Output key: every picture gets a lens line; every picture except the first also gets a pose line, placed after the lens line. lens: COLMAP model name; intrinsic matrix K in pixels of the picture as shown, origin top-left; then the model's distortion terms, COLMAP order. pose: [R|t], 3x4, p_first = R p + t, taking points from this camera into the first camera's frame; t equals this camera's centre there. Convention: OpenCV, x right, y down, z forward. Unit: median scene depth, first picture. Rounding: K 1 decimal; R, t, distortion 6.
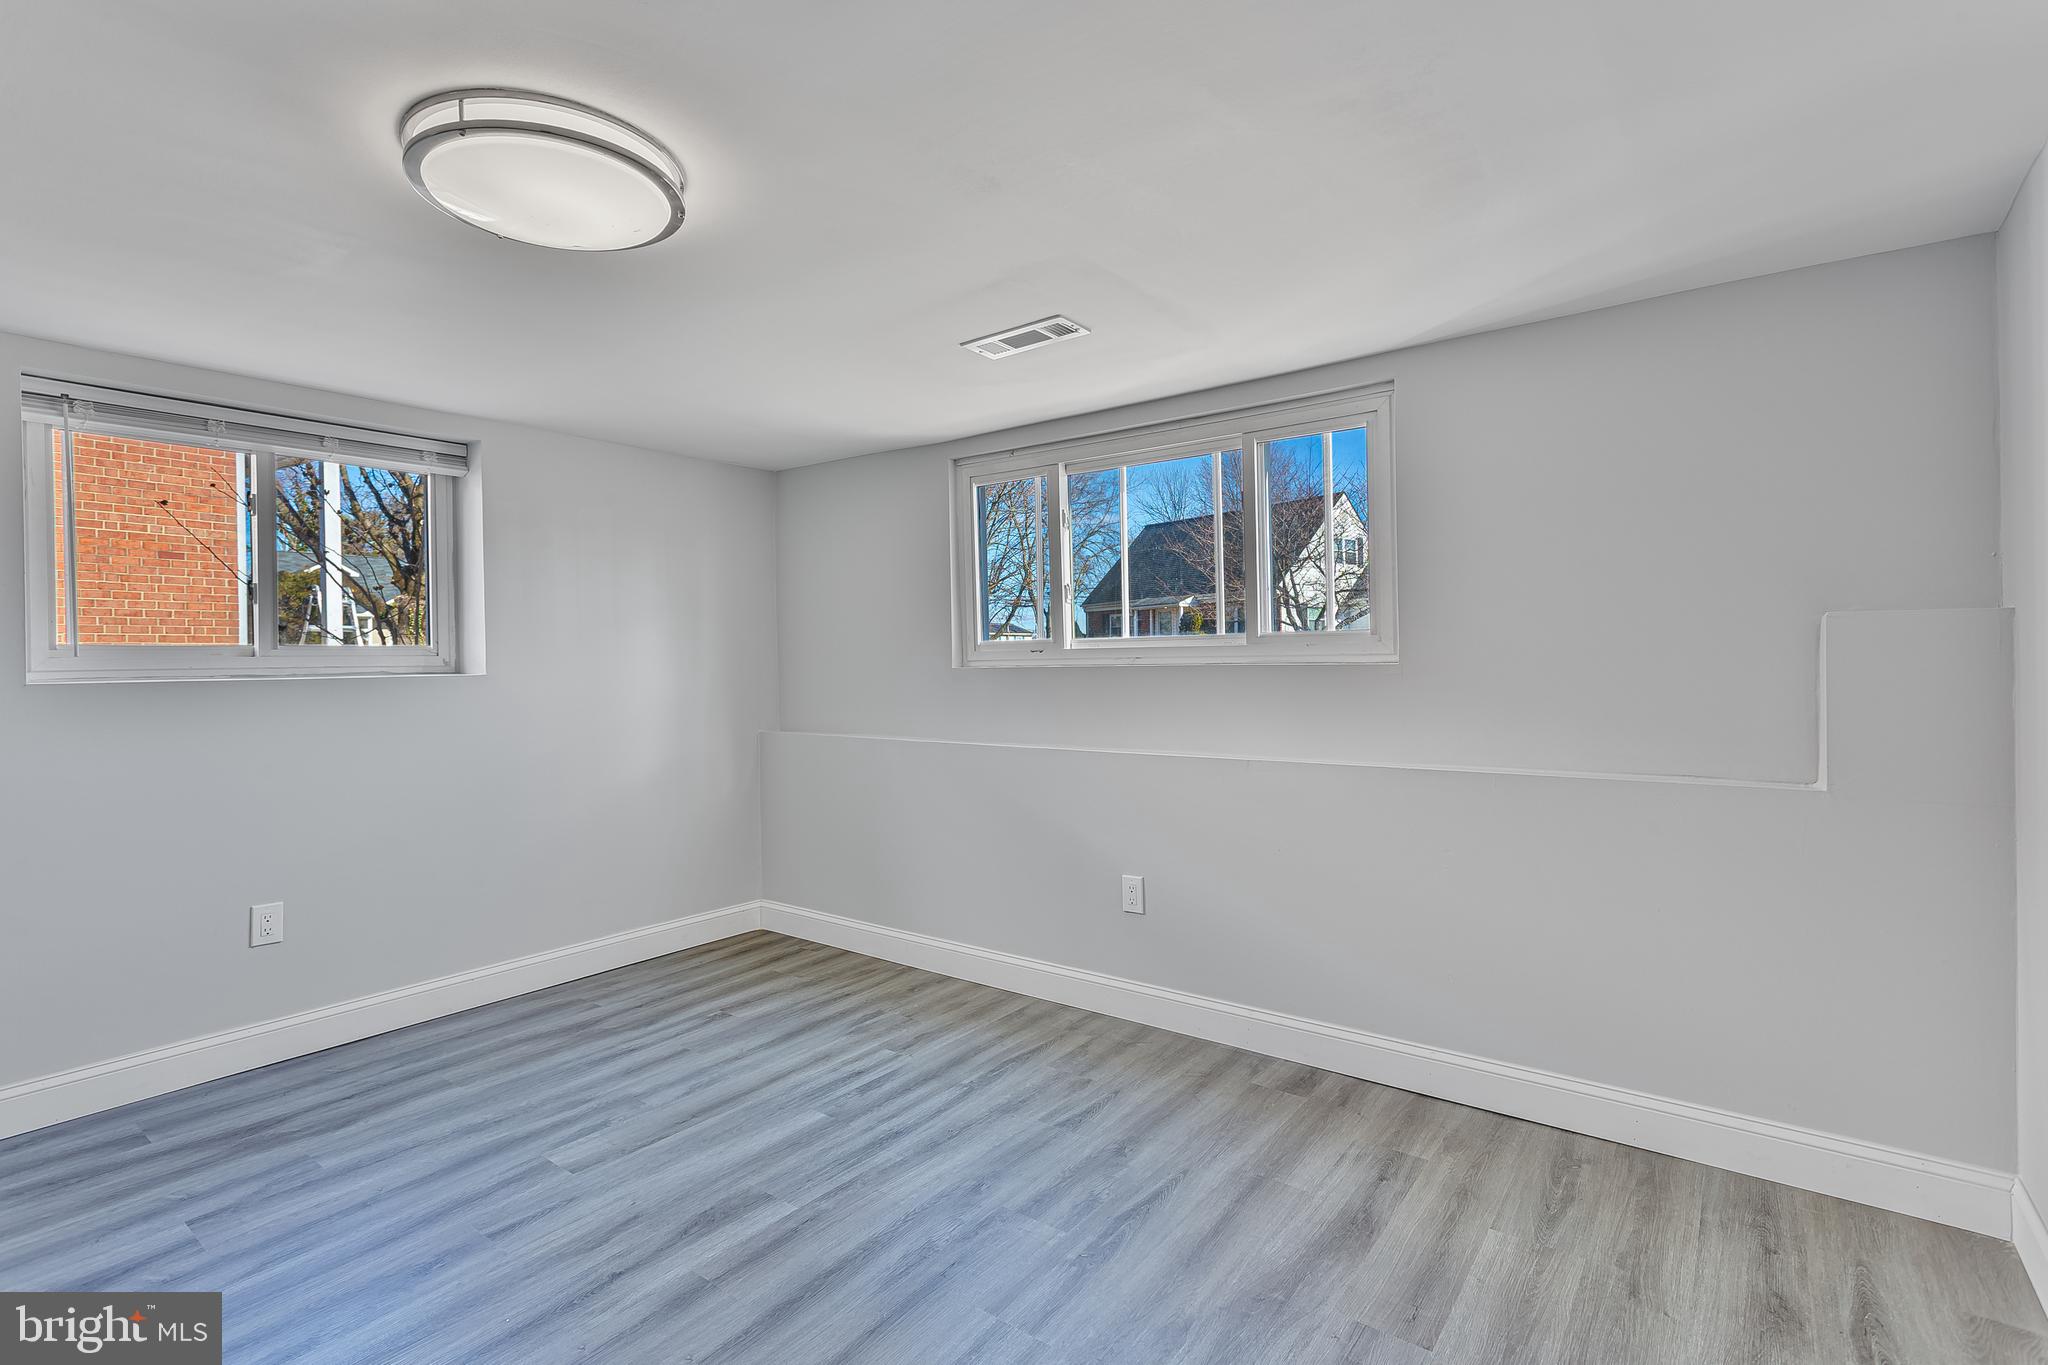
lens RADIAL K [[966.0, 0, 1025.2], [0, 966.0, 672.2], [0, 0, 1]] dist [0.004308, 0.001264]
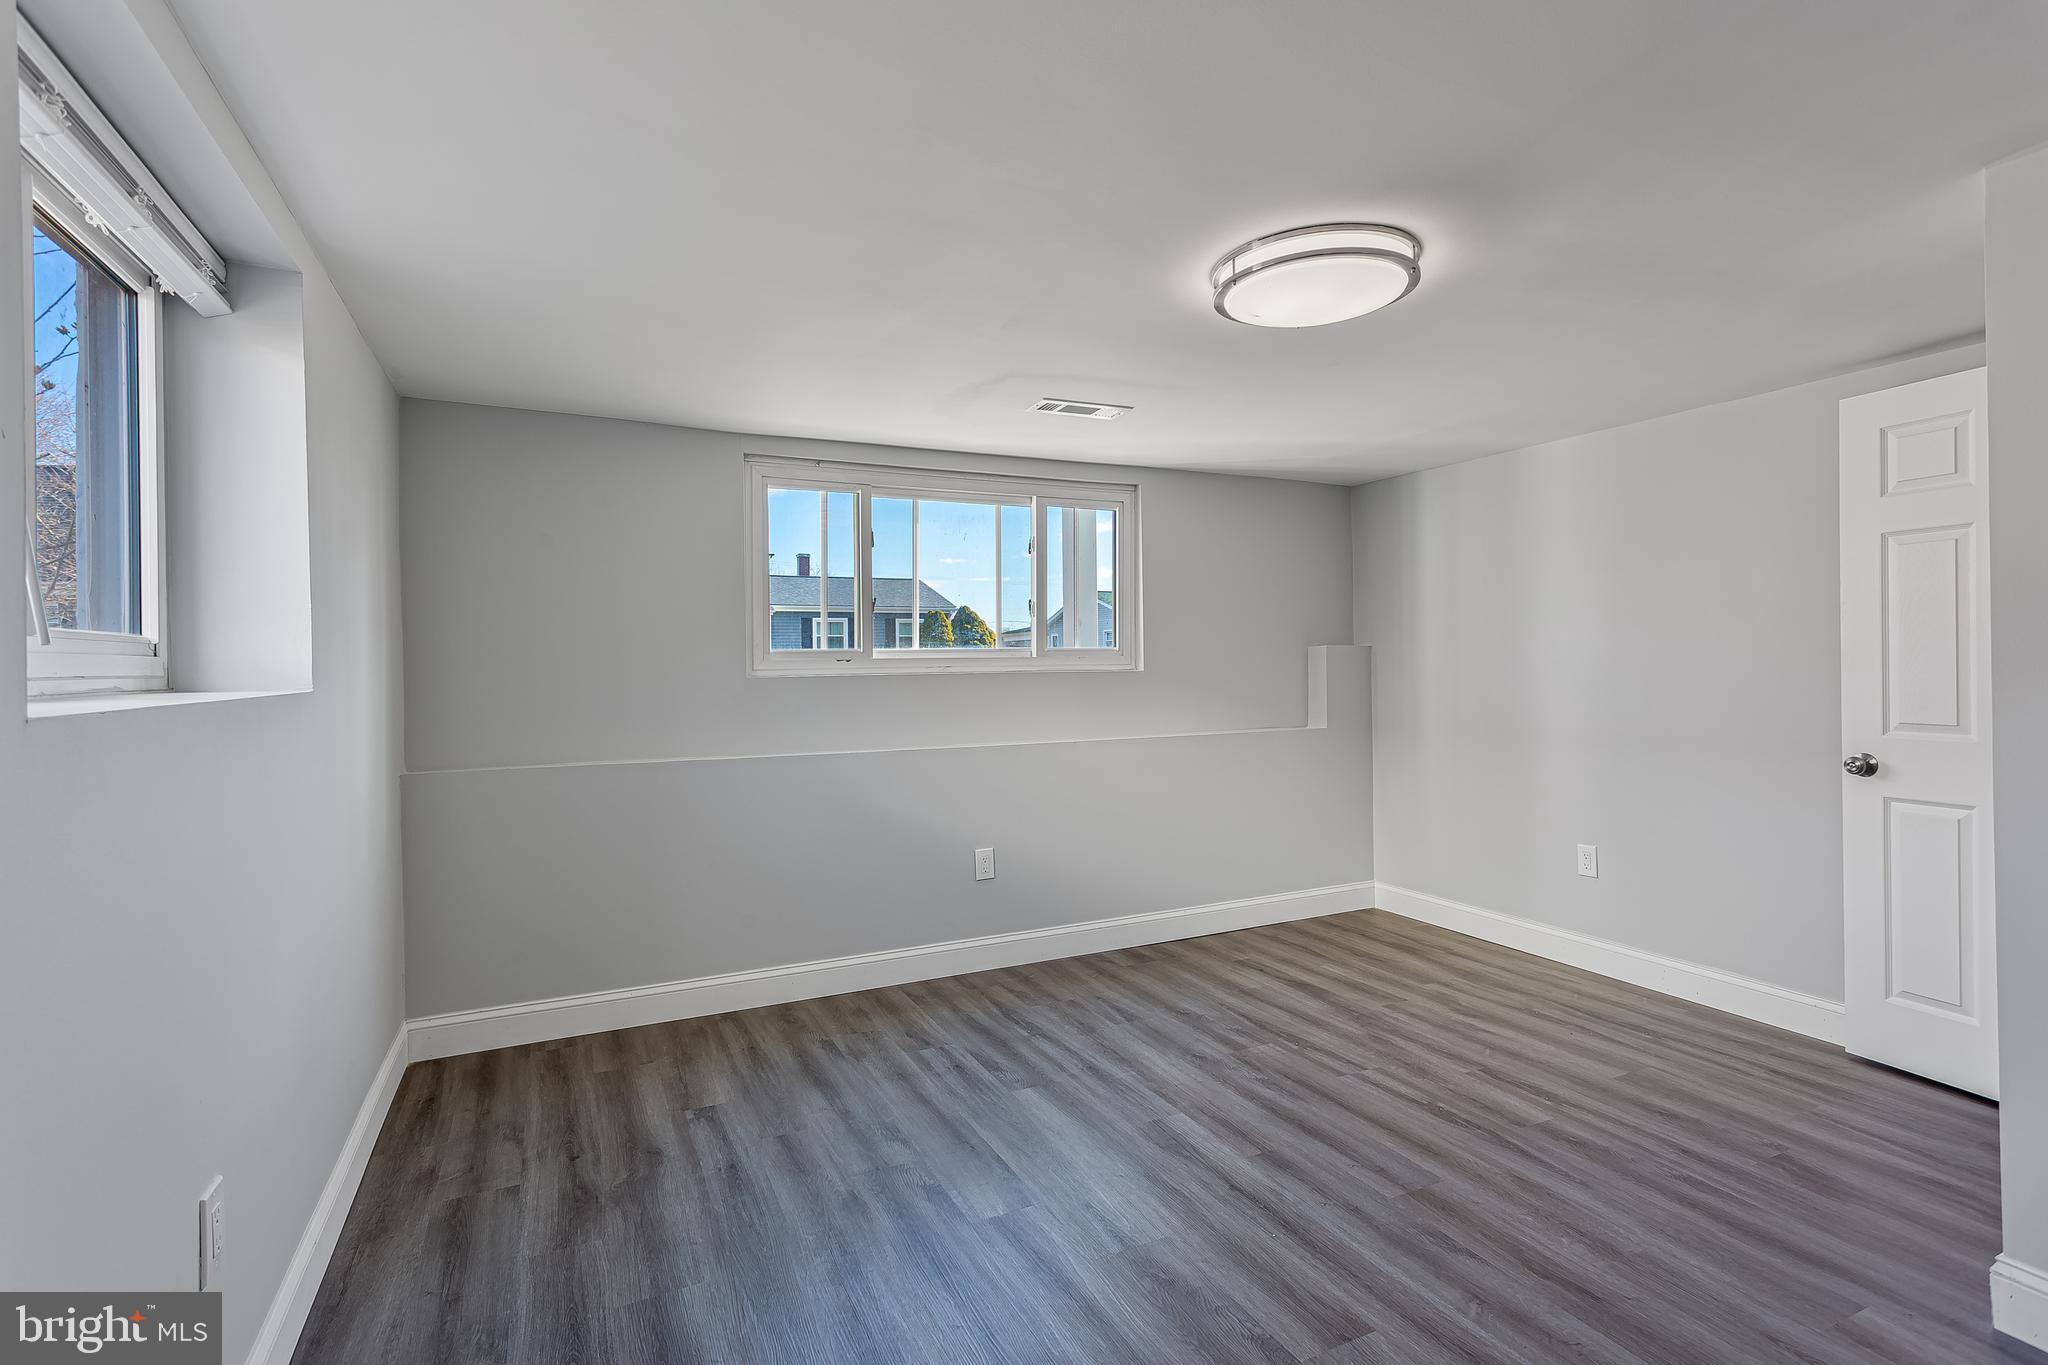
lens RADIAL K [[966.0, 0, 1033.9], [0, 966.0, 679.6], [0, 0, 1]] dist [0.004308, 0.001264]
pose [[0.452902, -0.005488, 0.891543, -1.059921], [0.014954, 0.999887, -0.001441, 0.004646], [-0.891435, 0.013985, 0.452933, 0.458332]]
